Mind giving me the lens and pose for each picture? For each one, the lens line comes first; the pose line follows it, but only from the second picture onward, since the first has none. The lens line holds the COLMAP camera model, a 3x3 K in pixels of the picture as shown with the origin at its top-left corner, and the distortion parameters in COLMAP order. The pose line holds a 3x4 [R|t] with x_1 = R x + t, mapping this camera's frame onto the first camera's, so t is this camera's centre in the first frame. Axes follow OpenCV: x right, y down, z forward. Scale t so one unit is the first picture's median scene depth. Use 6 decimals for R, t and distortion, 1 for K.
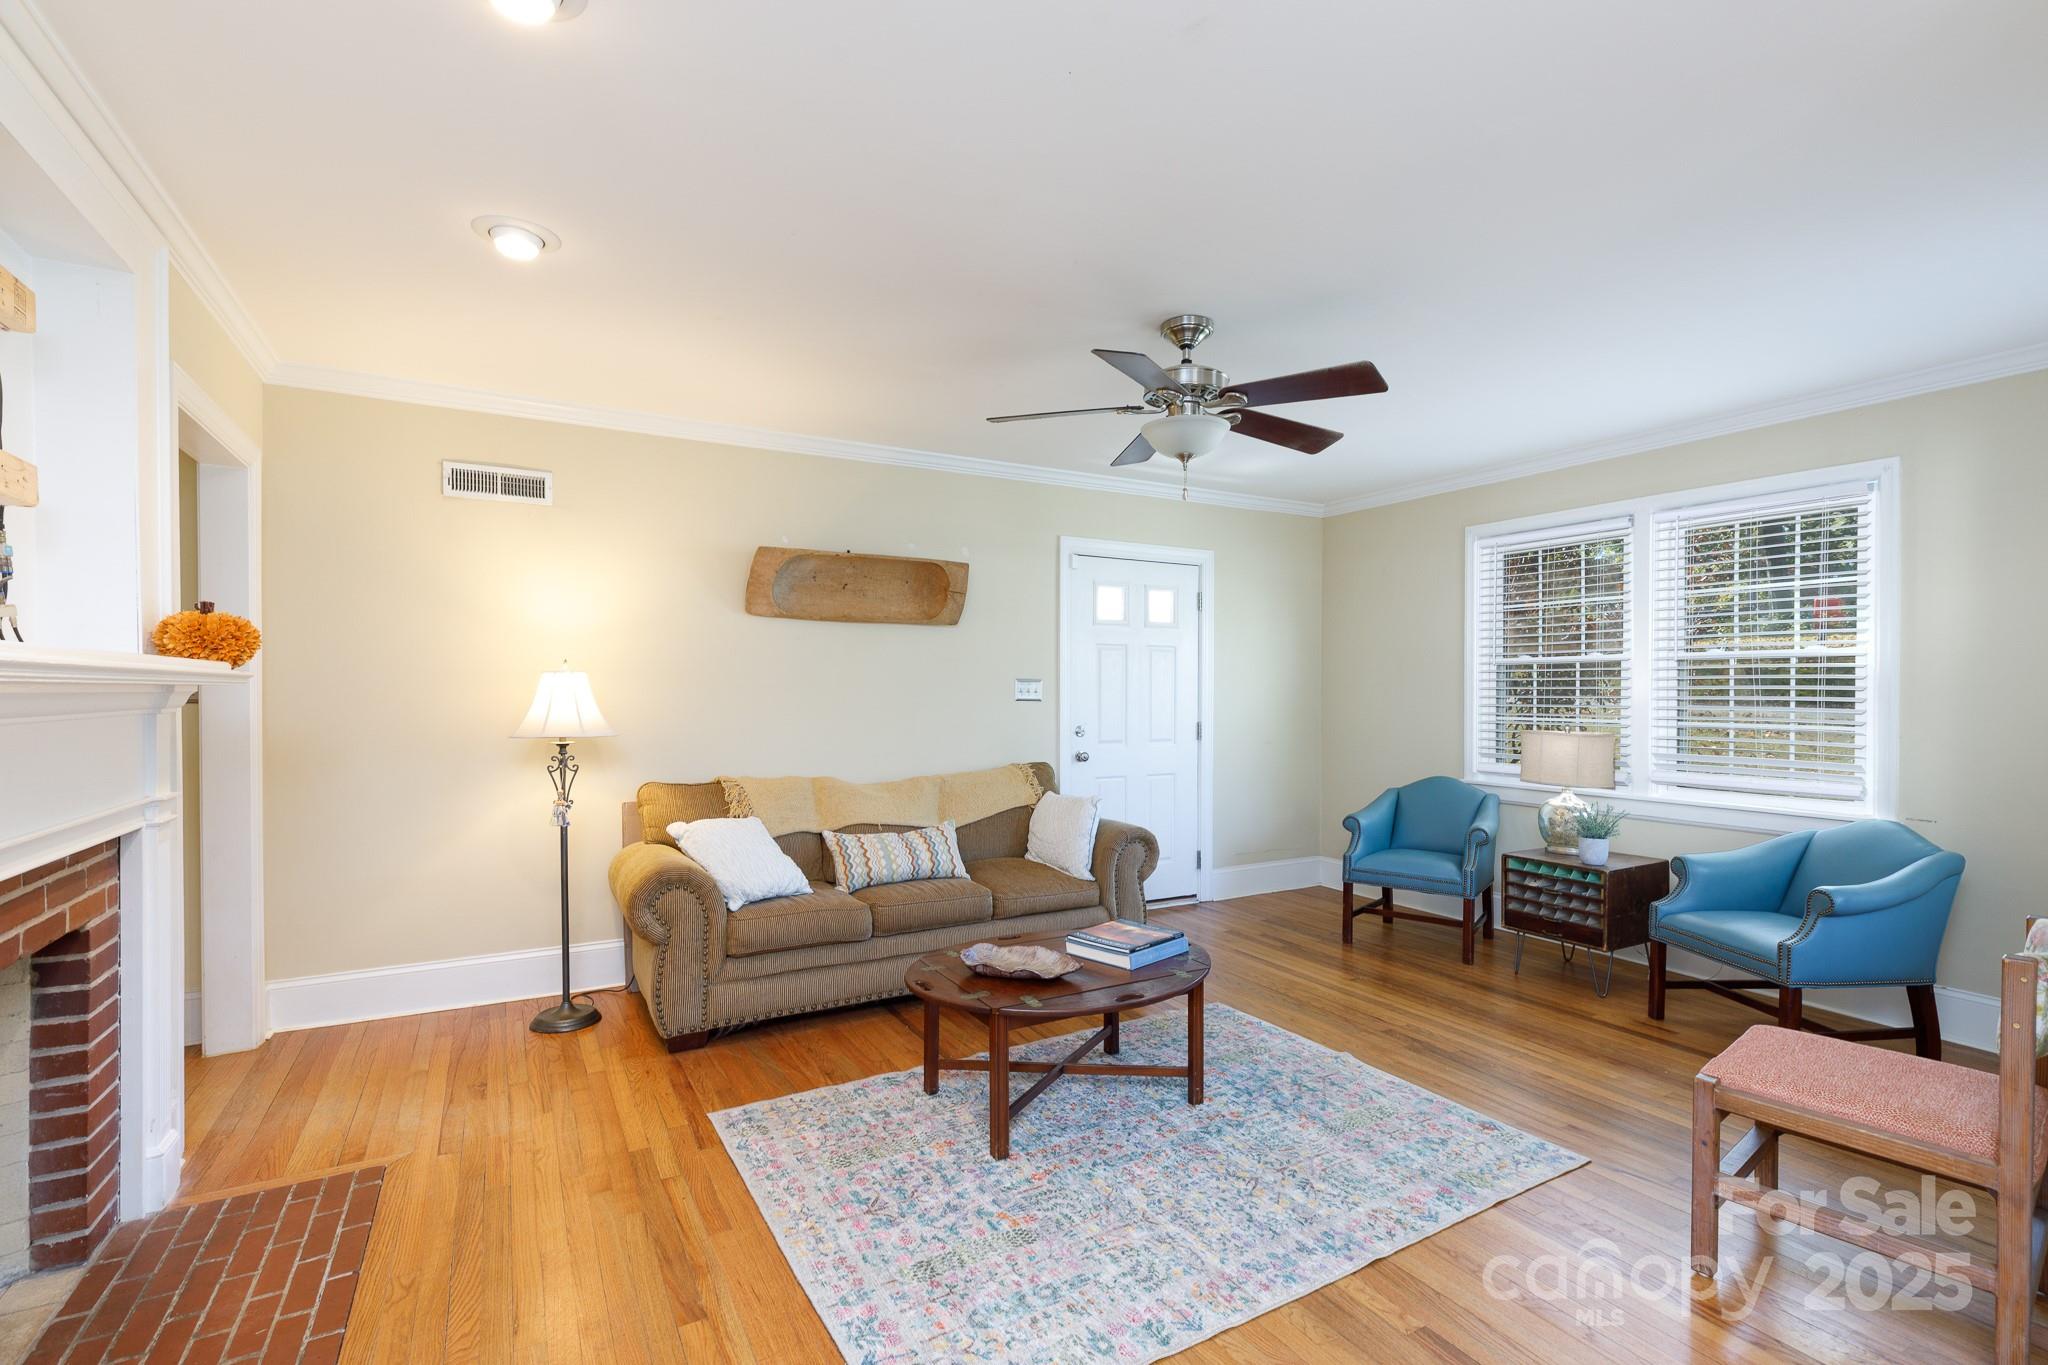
lens RADIAL K [[931.8, 0, 1014.9], [0, 931.8, 711.9], [0, 0, 1]] dist [0.020224, -0.000205]
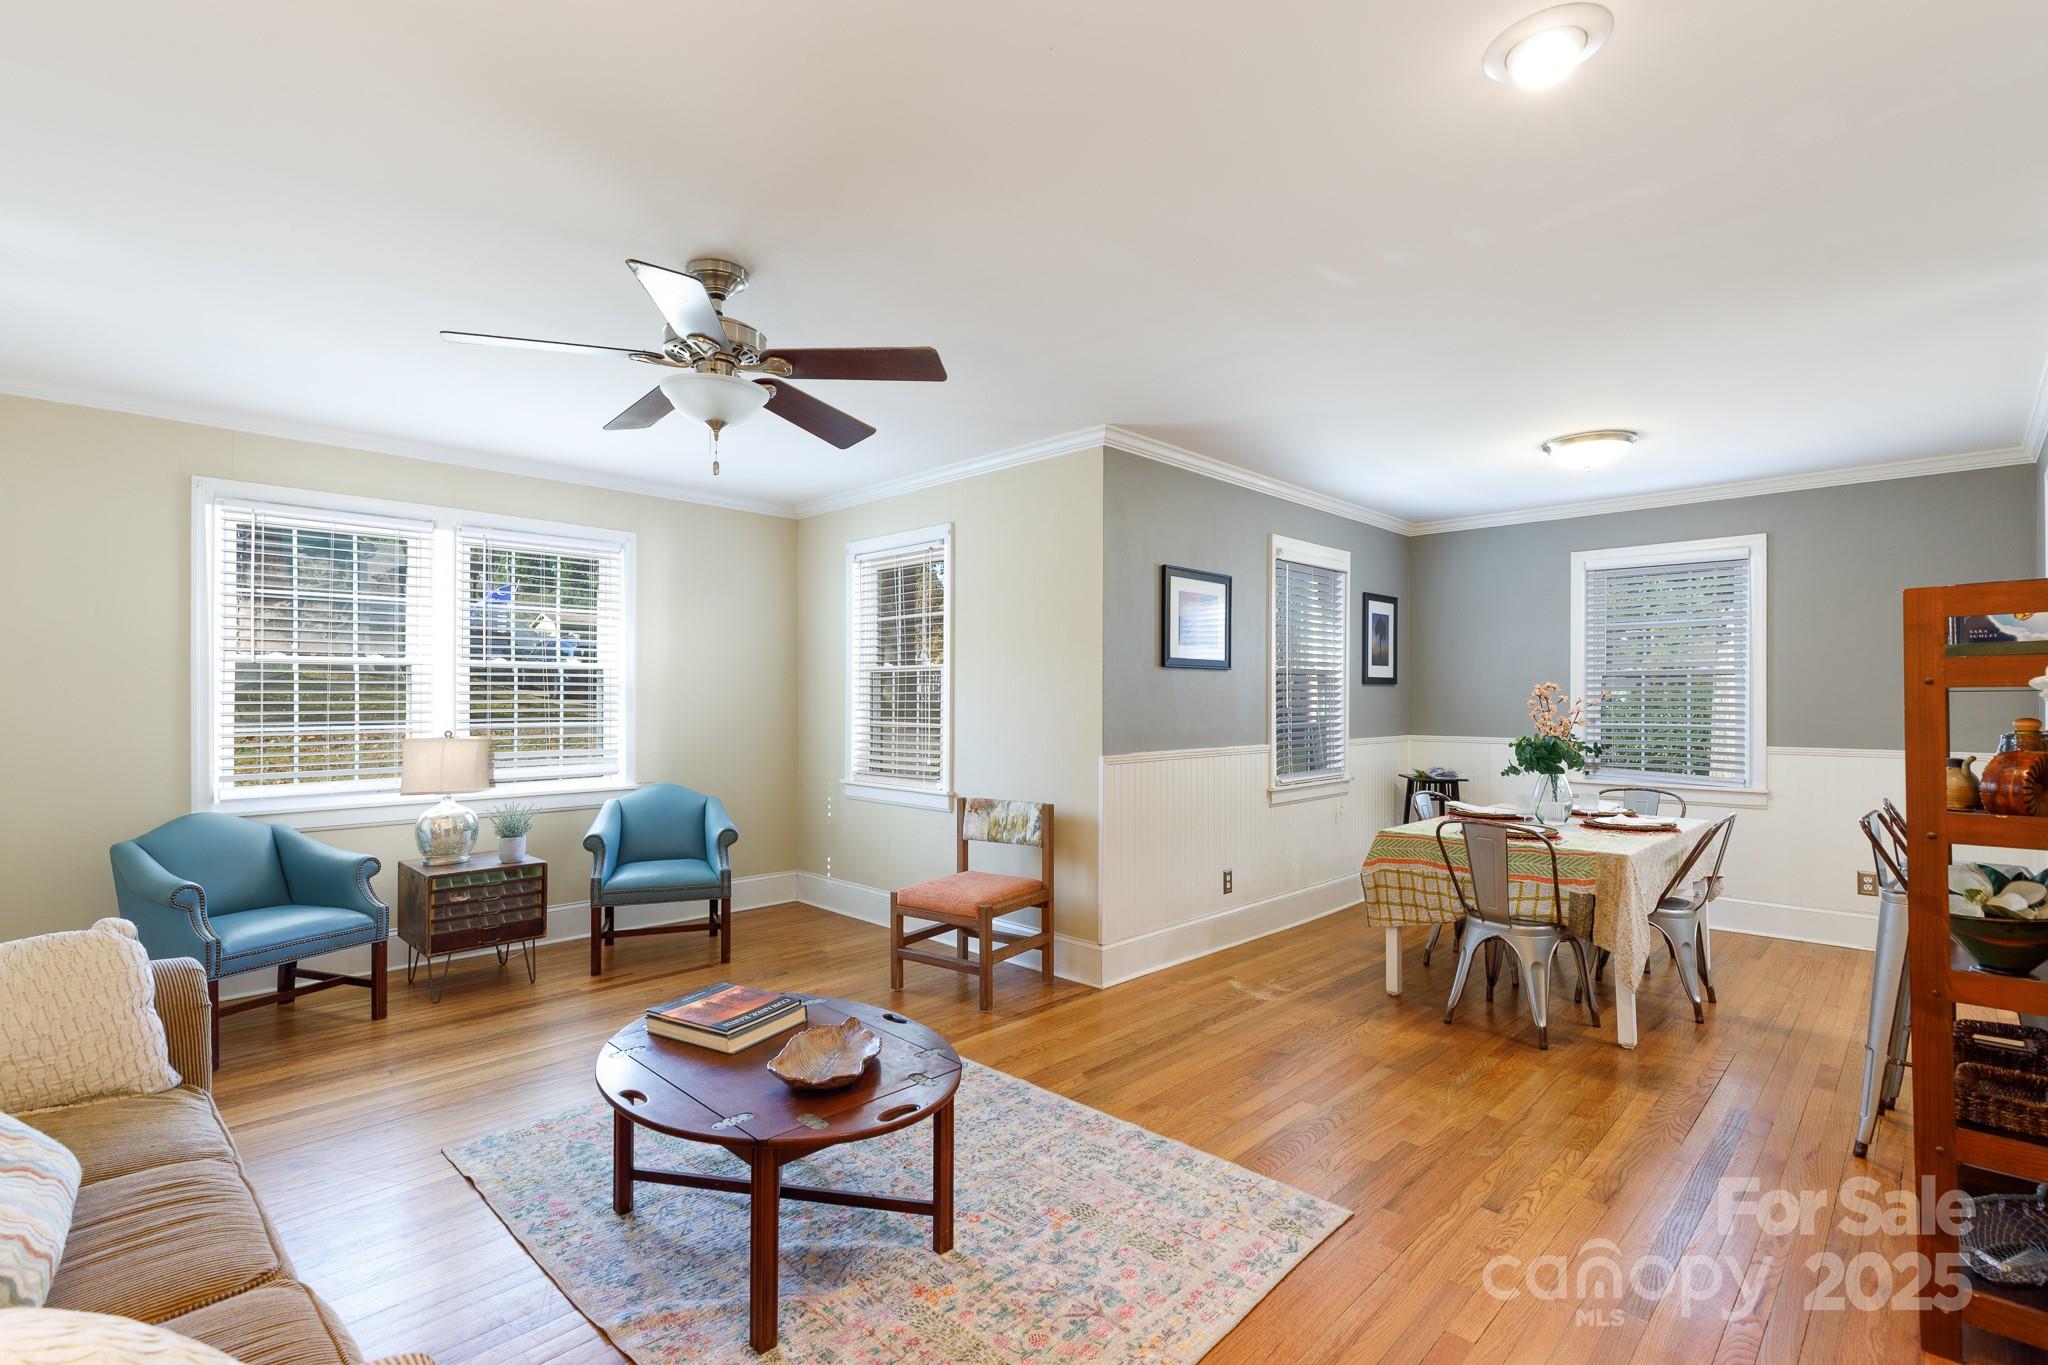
lens RADIAL K [[926.6, 0, 1049.2], [0, 926.6, 689.8], [0, 0, 1]] dist [-0.001425, -0.000117]
pose [[-0.295784, 0.004260, 0.955245, -0.613624], [0.023183, 0.999728, 0.002720, -0.020130], [-0.954973, 0.022950, -0.295802, 0.831623]]
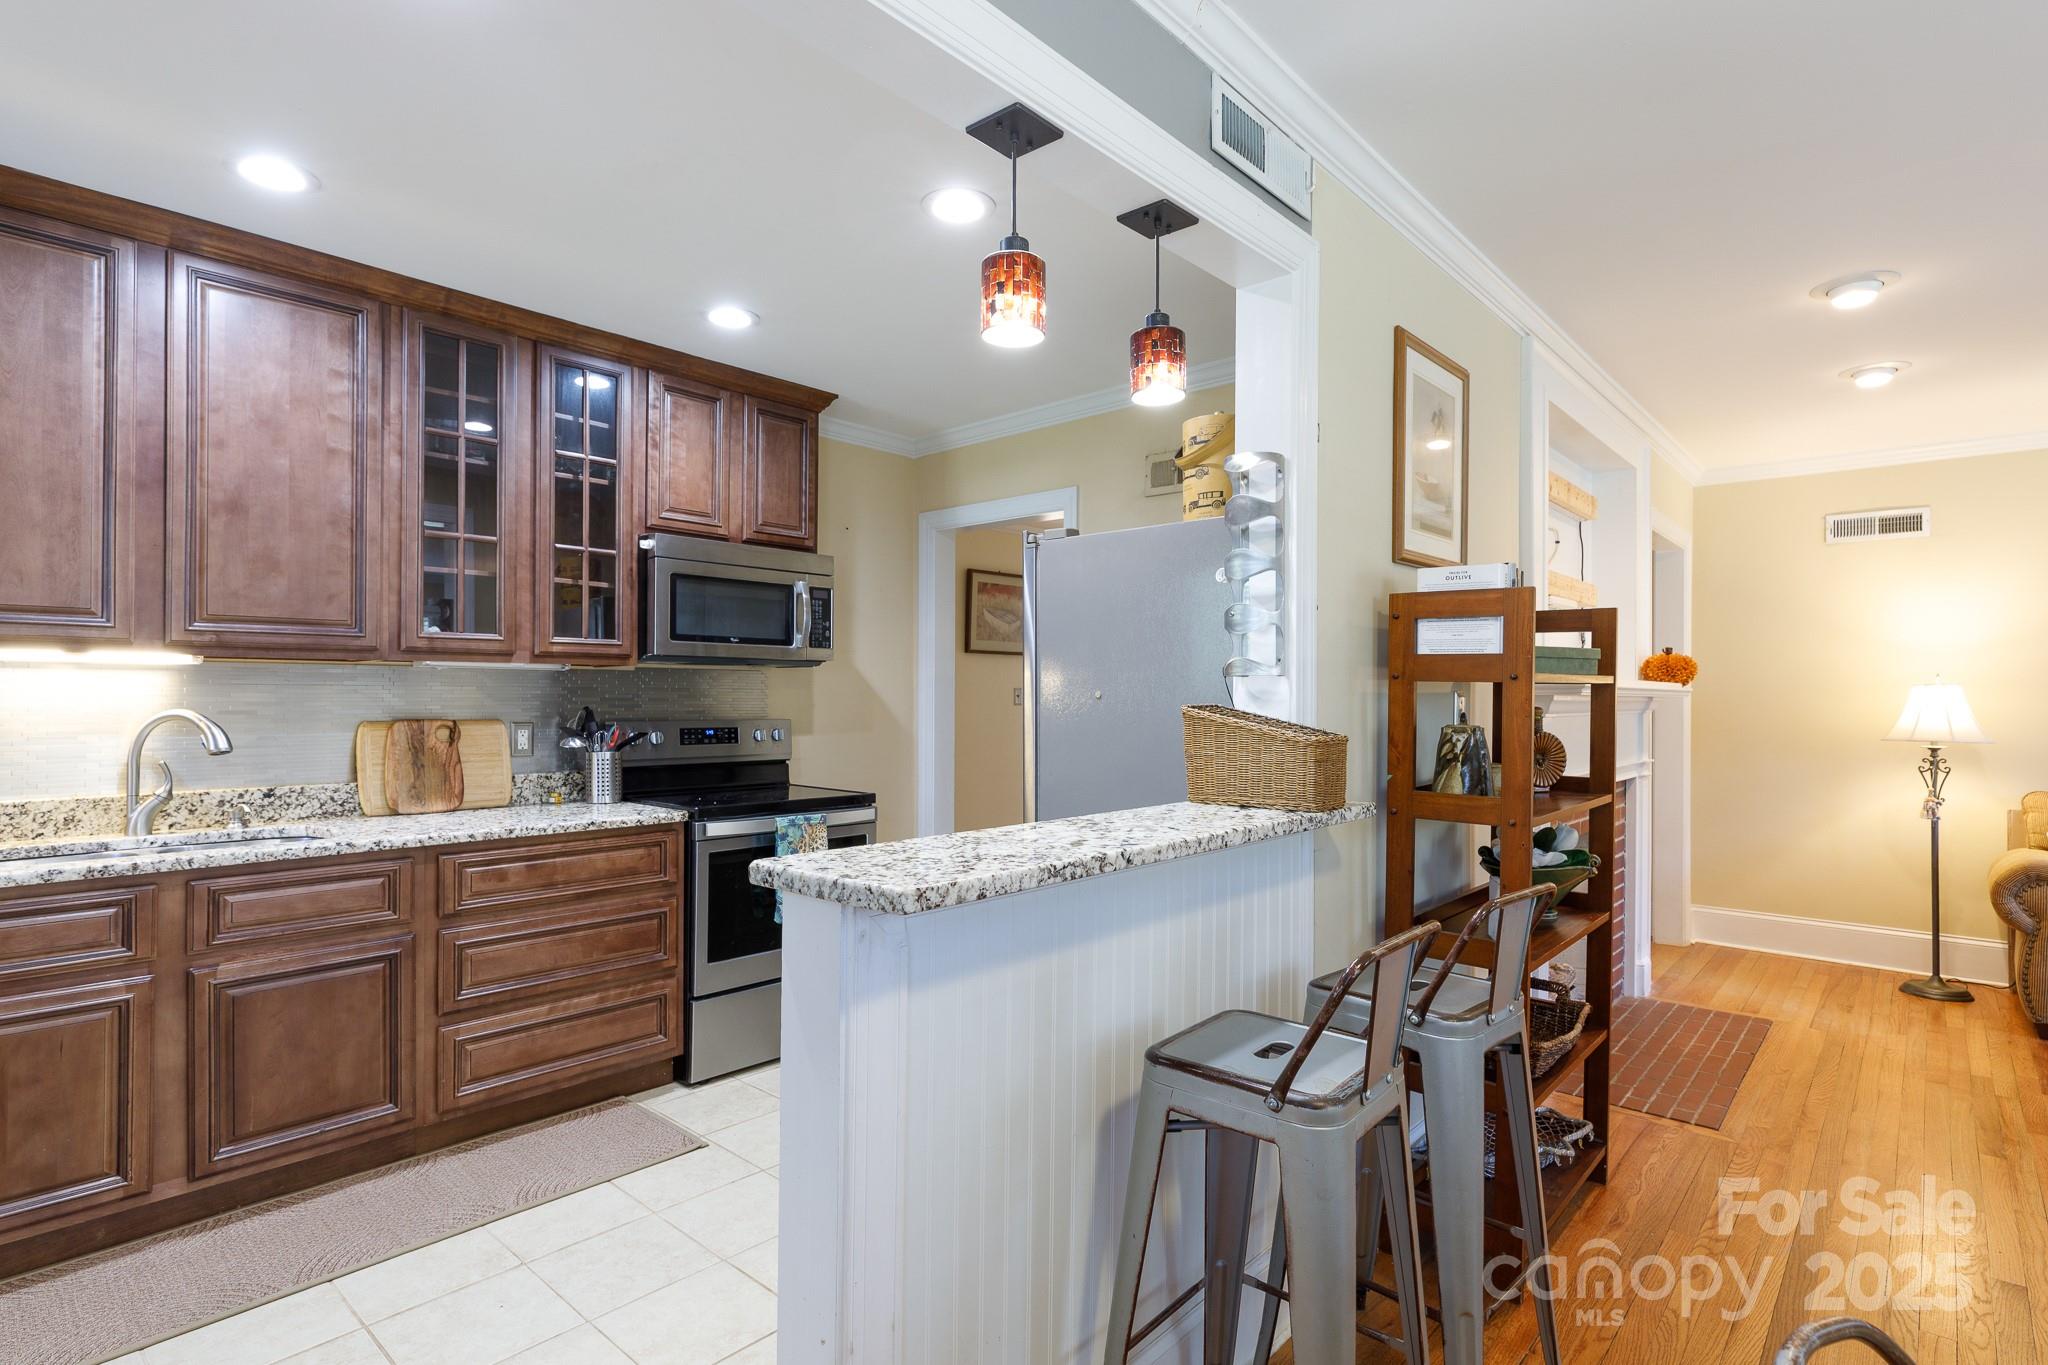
lens RADIAL K [[1018.4, 0, 1026.6], [0, 1018.4, 686.8], [0, 0, 1]] dist [-0.003274, 0.000754]
pose [[0.330938, -0.011963, -0.943577, 0.323372], [-0.025648, 0.999436, -0.021667, 0.015365], [0.943304, 0.031372, 0.330445, -0.457164]]
